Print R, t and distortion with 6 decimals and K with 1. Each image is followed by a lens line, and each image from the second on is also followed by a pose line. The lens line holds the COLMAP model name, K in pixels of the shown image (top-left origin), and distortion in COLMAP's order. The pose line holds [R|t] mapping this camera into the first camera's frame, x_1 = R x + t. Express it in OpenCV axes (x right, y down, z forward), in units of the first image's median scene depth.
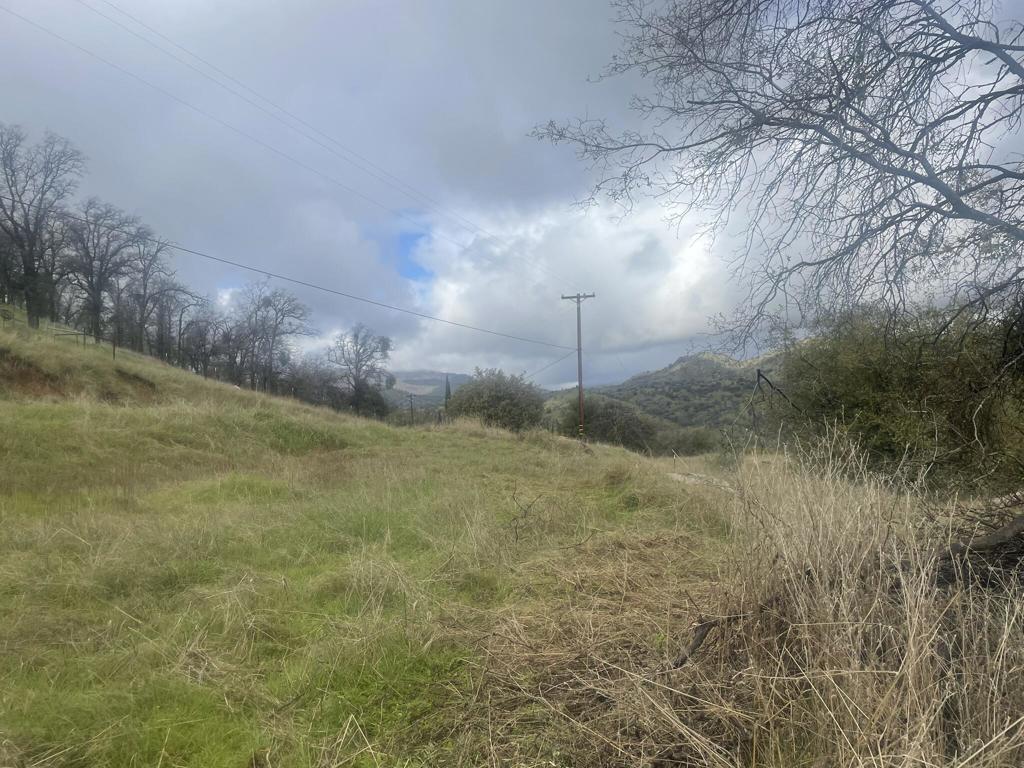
lens RADIAL K [[794.2, 0, 512.0], [0, 794.2, 384.0], [0, 0, 1]] dist [0.143754, -0.205663]
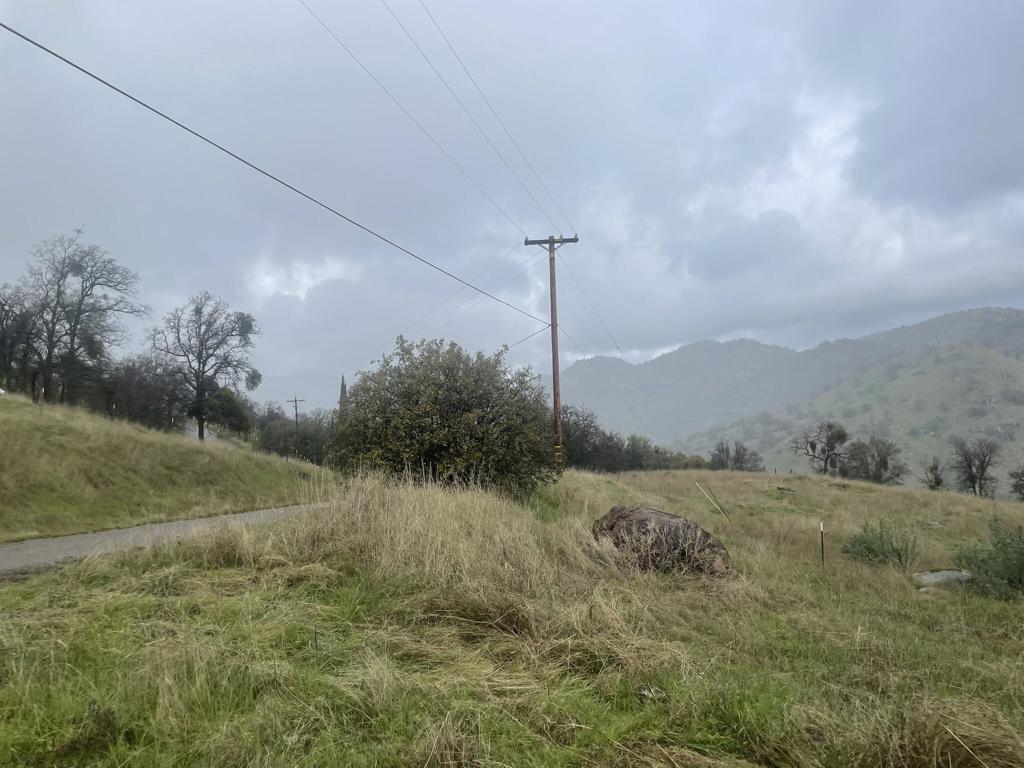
lens RADIAL K [[776.3, 0, 512.0], [0, 776.3, 384.0], [0, 0, 1]] dist [0.187174, -0.230156]
pose [[0.991584, -0.002323, 0.129447, -0.007922], [0.002881, 0.999987, -0.004118, 0.001578], [-0.129435, 0.004456, 0.991578, 0.113466]]
